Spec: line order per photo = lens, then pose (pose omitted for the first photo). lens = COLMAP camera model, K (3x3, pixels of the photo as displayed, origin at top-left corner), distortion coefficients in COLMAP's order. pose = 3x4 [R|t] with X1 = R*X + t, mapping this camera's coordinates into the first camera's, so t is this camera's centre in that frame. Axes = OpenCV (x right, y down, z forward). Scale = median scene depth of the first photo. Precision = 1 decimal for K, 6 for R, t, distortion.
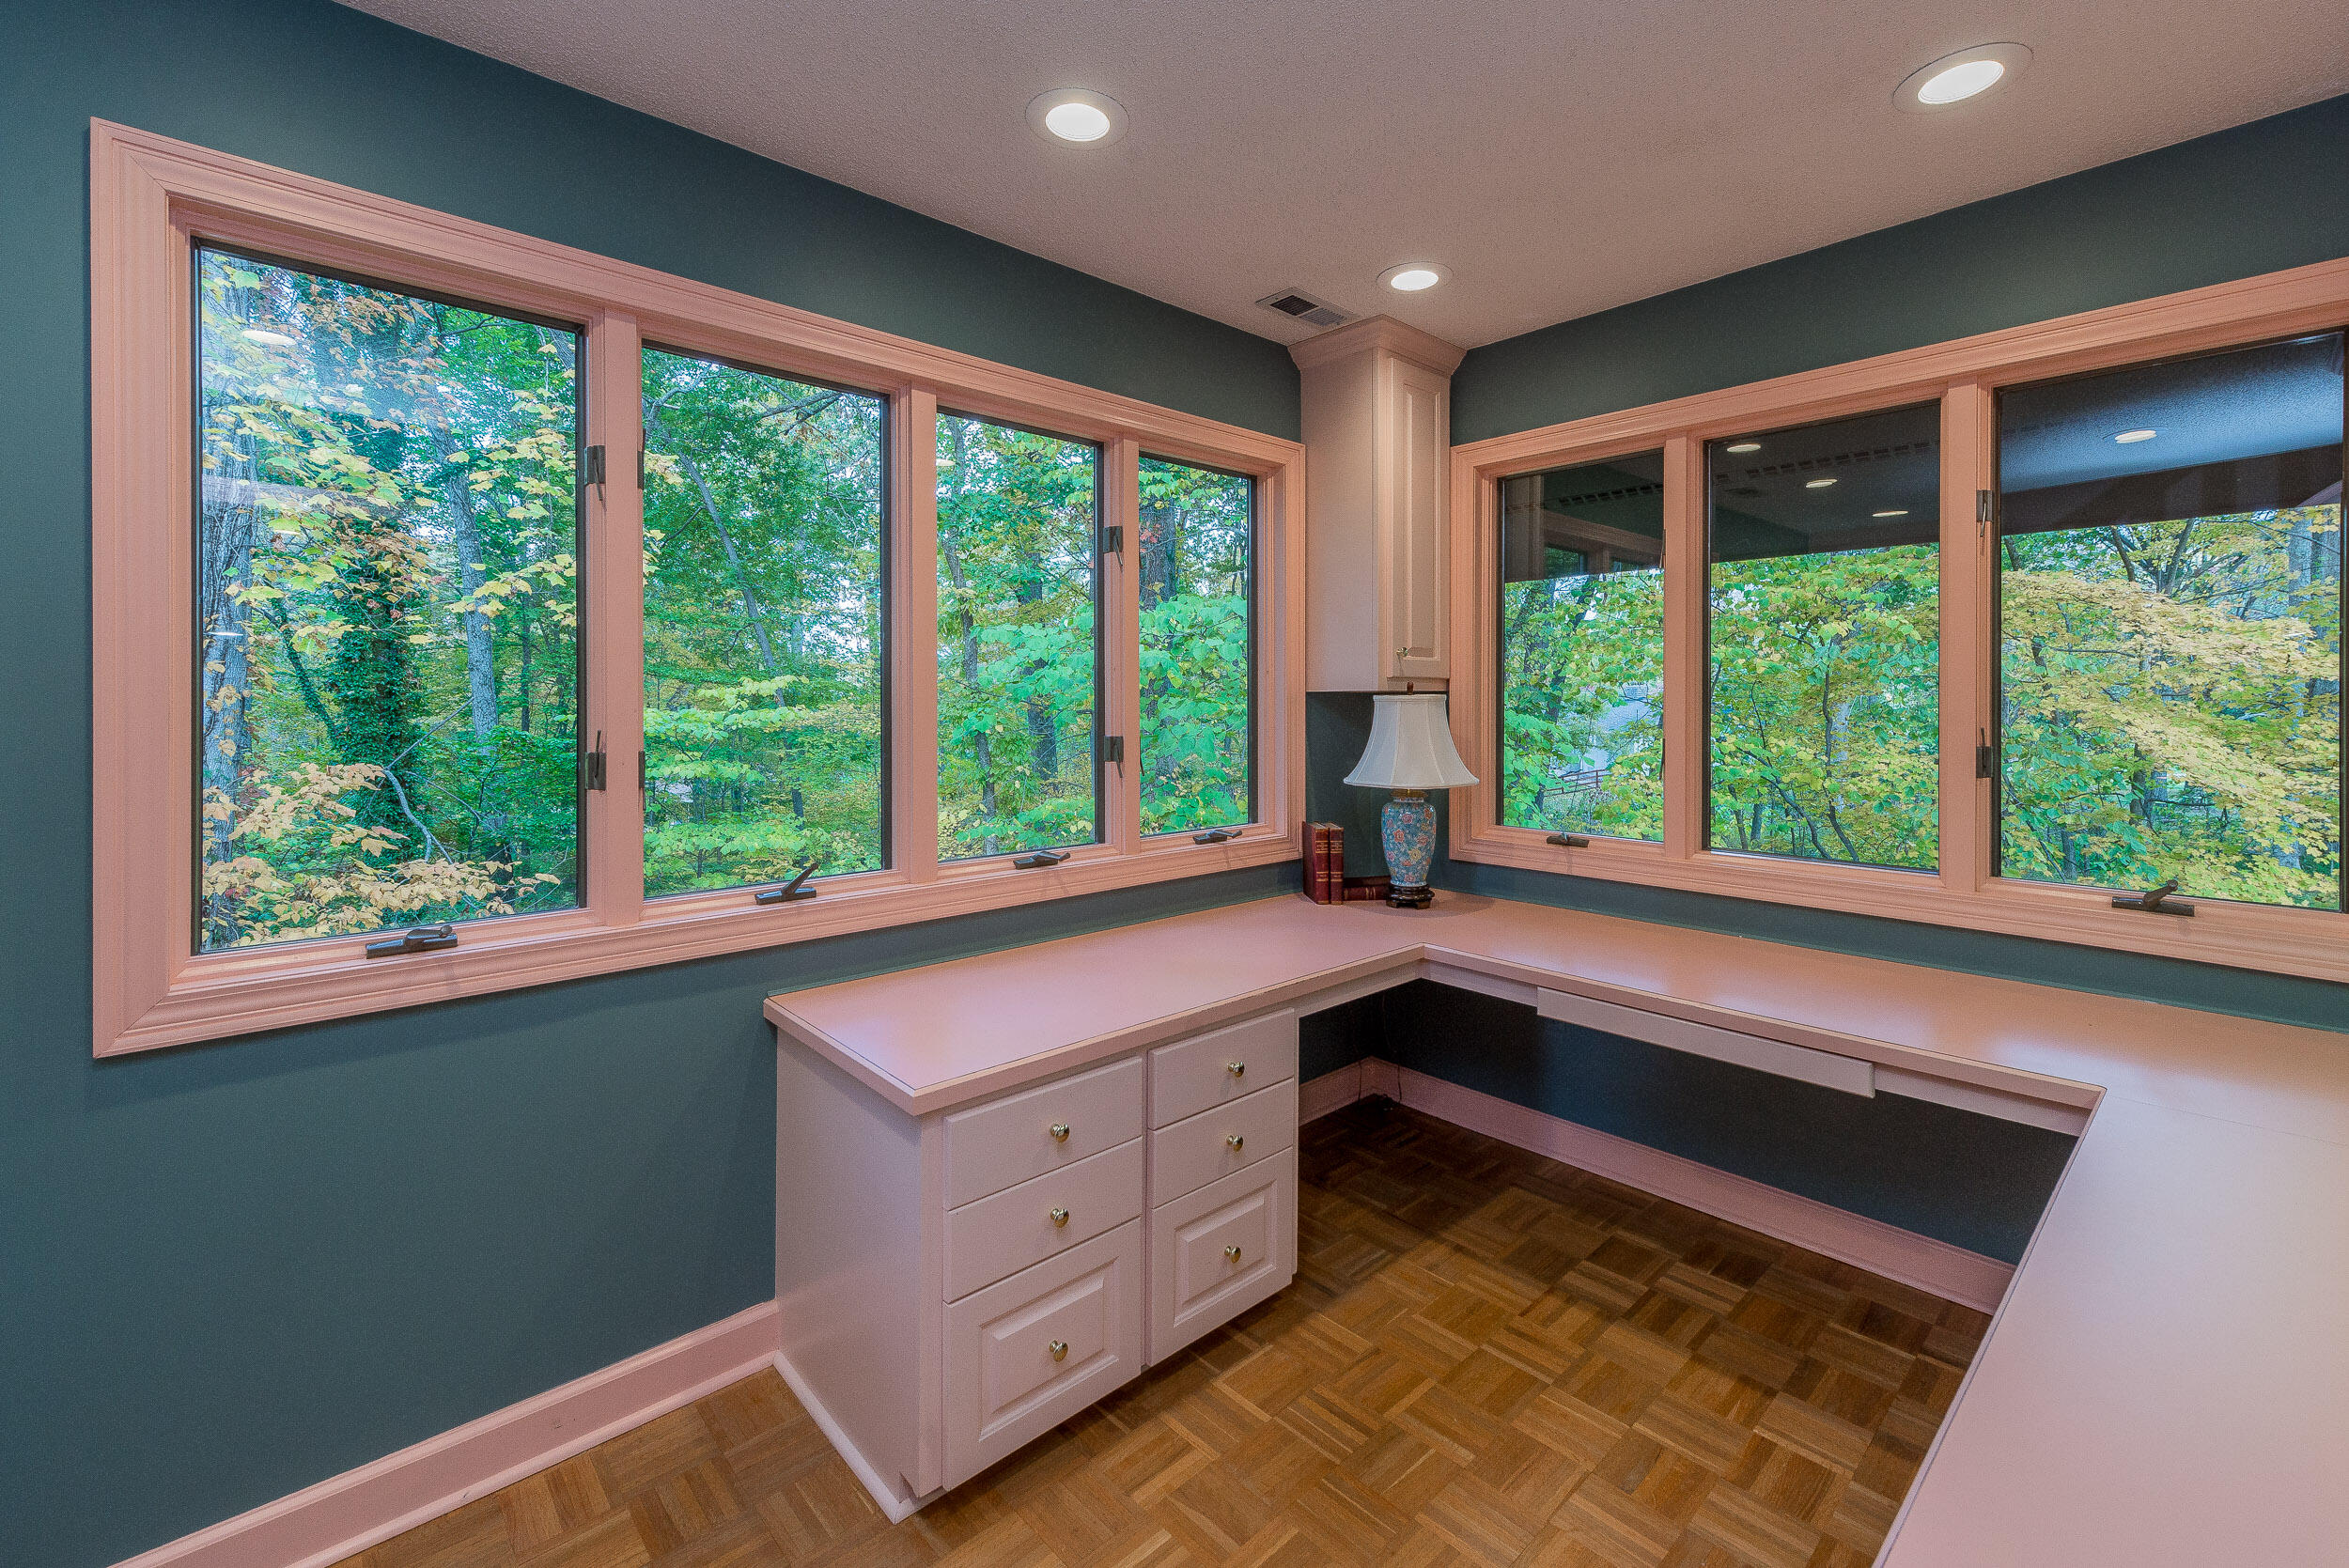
lens RADIAL K [[990.2, 0, 1178.7], [0, 990.2, 708.5], [0, 0, 1]] dist [0.004010, 0.000030]
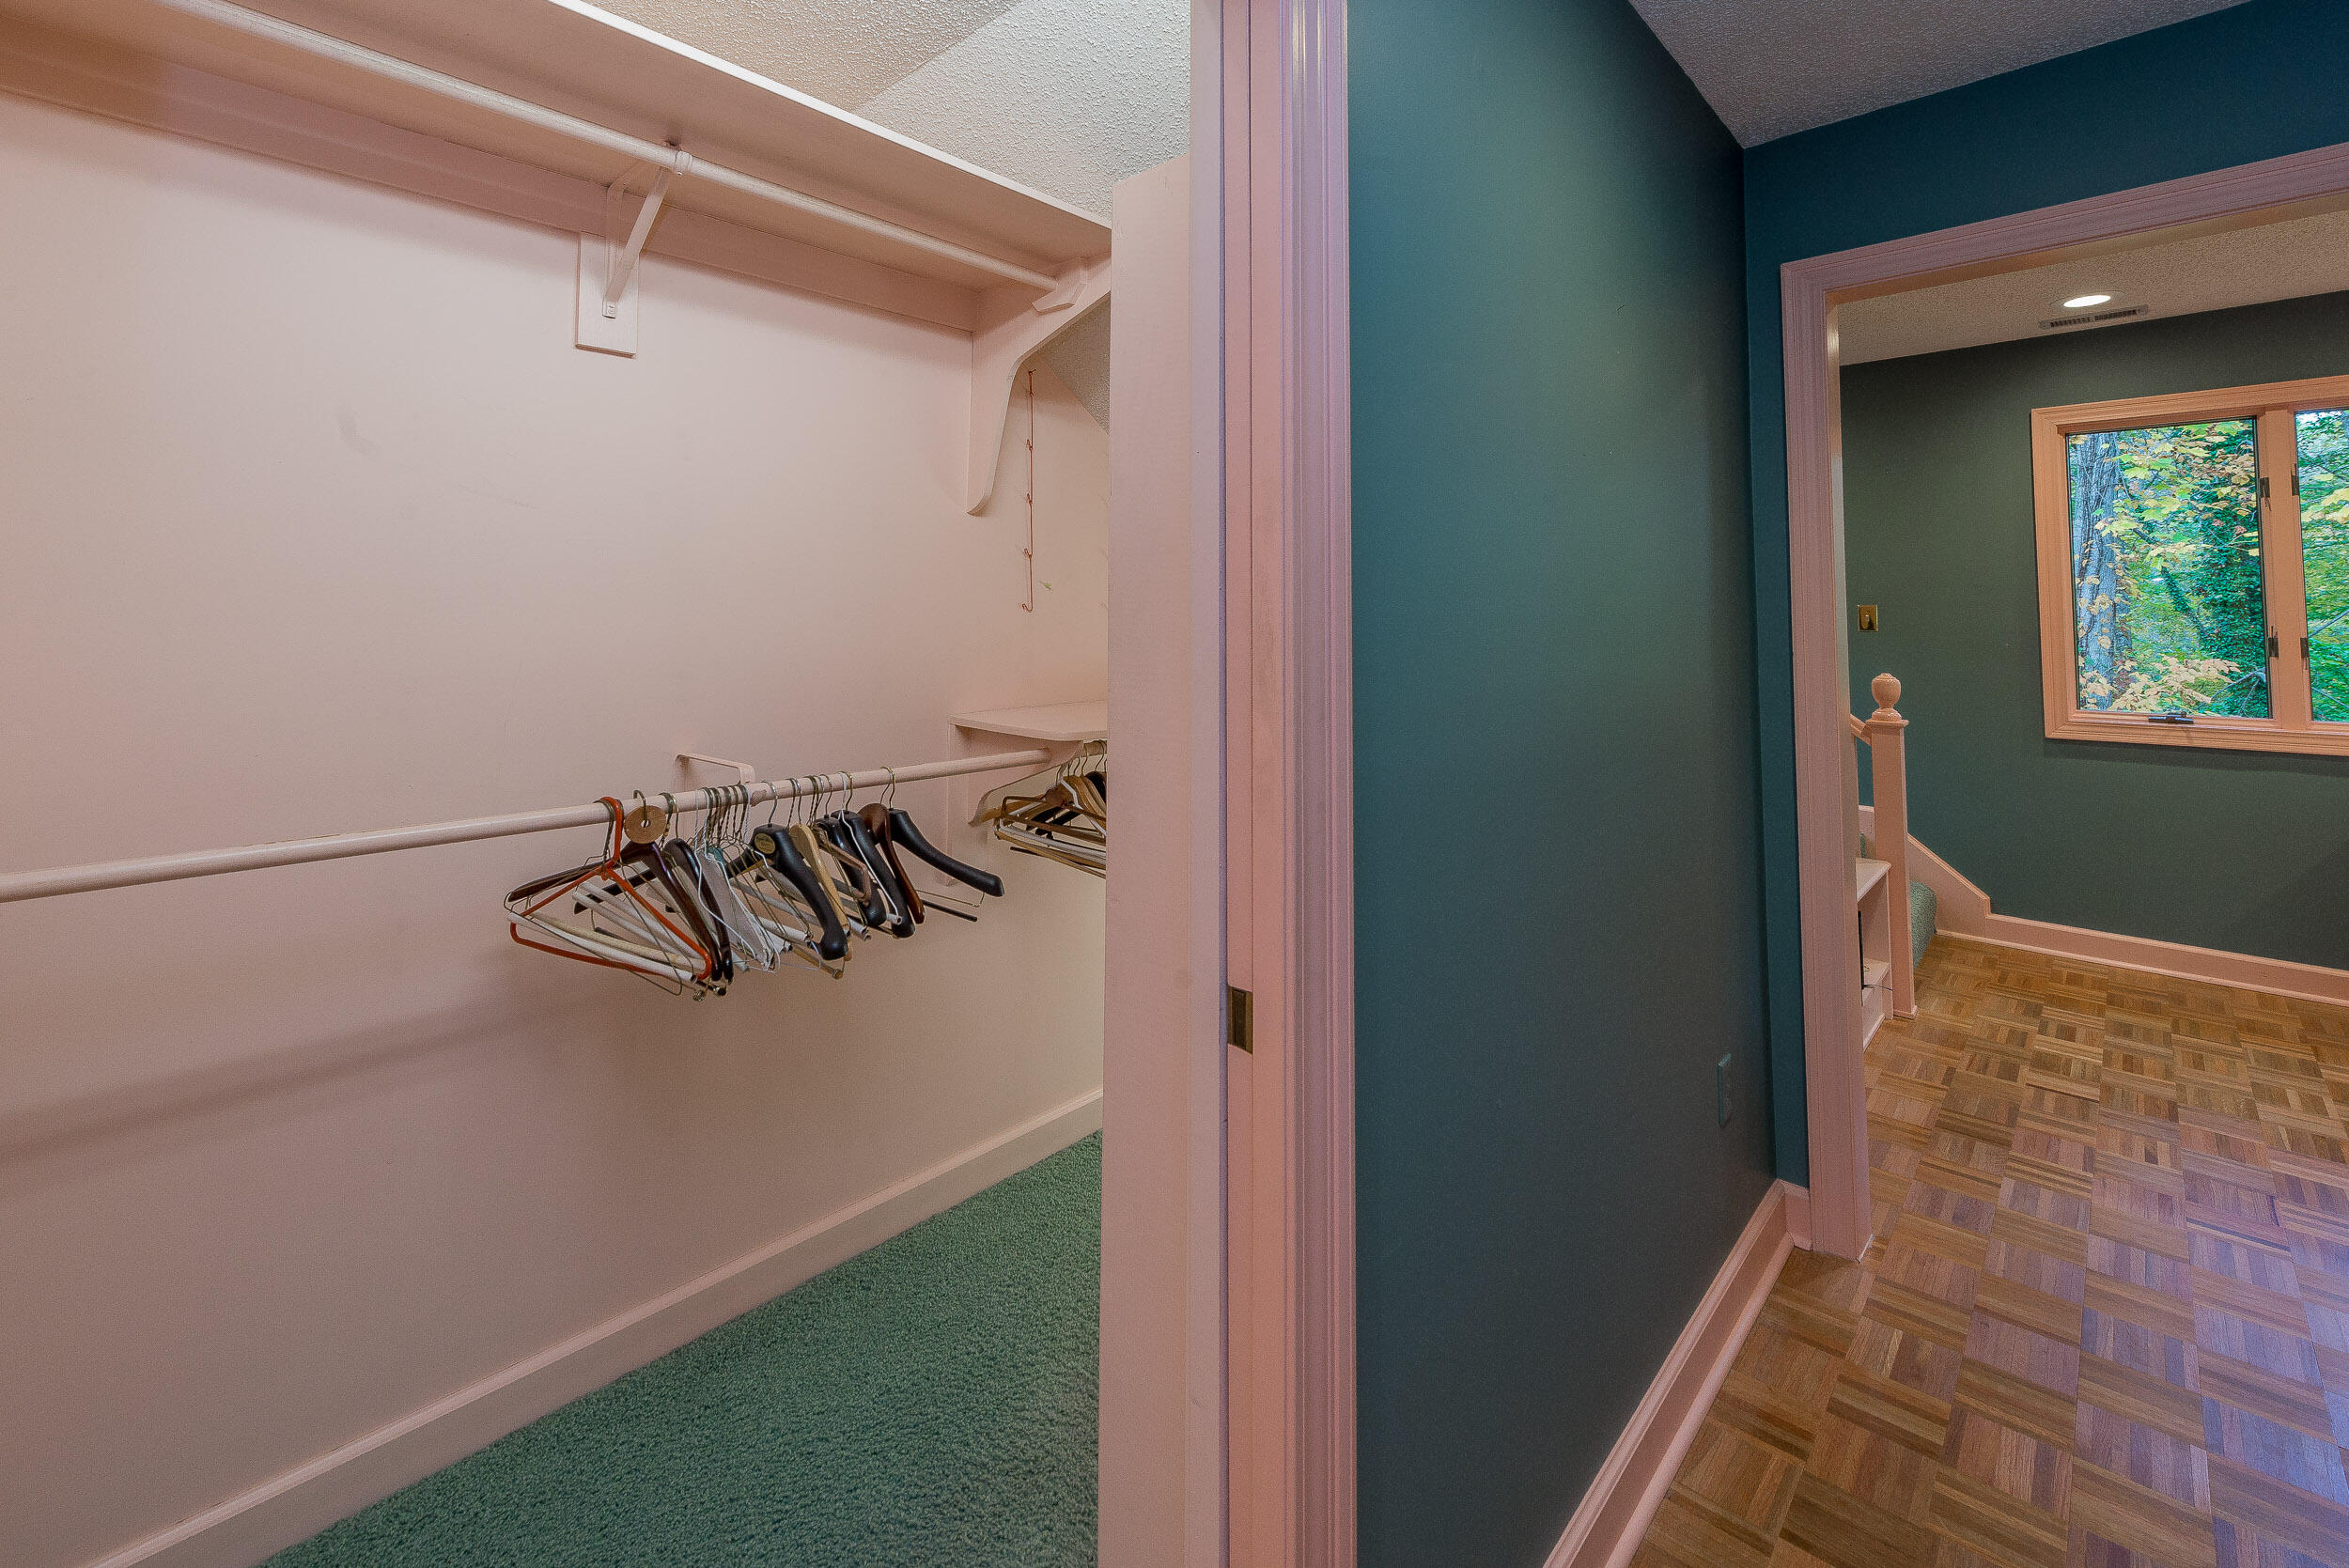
lens RADIAL K [[1003.8, 0, 1174.5], [0, 1003.8, 559.7], [0, 0, 1]] dist [0.001340, 0.000053]
pose [[0.056542, -0.048972, -0.997198, 0.298877], [-0.001561, 0.998791, -0.049139, -0.001643], [0.998399, 0.004335, 0.056397, -0.296826]]
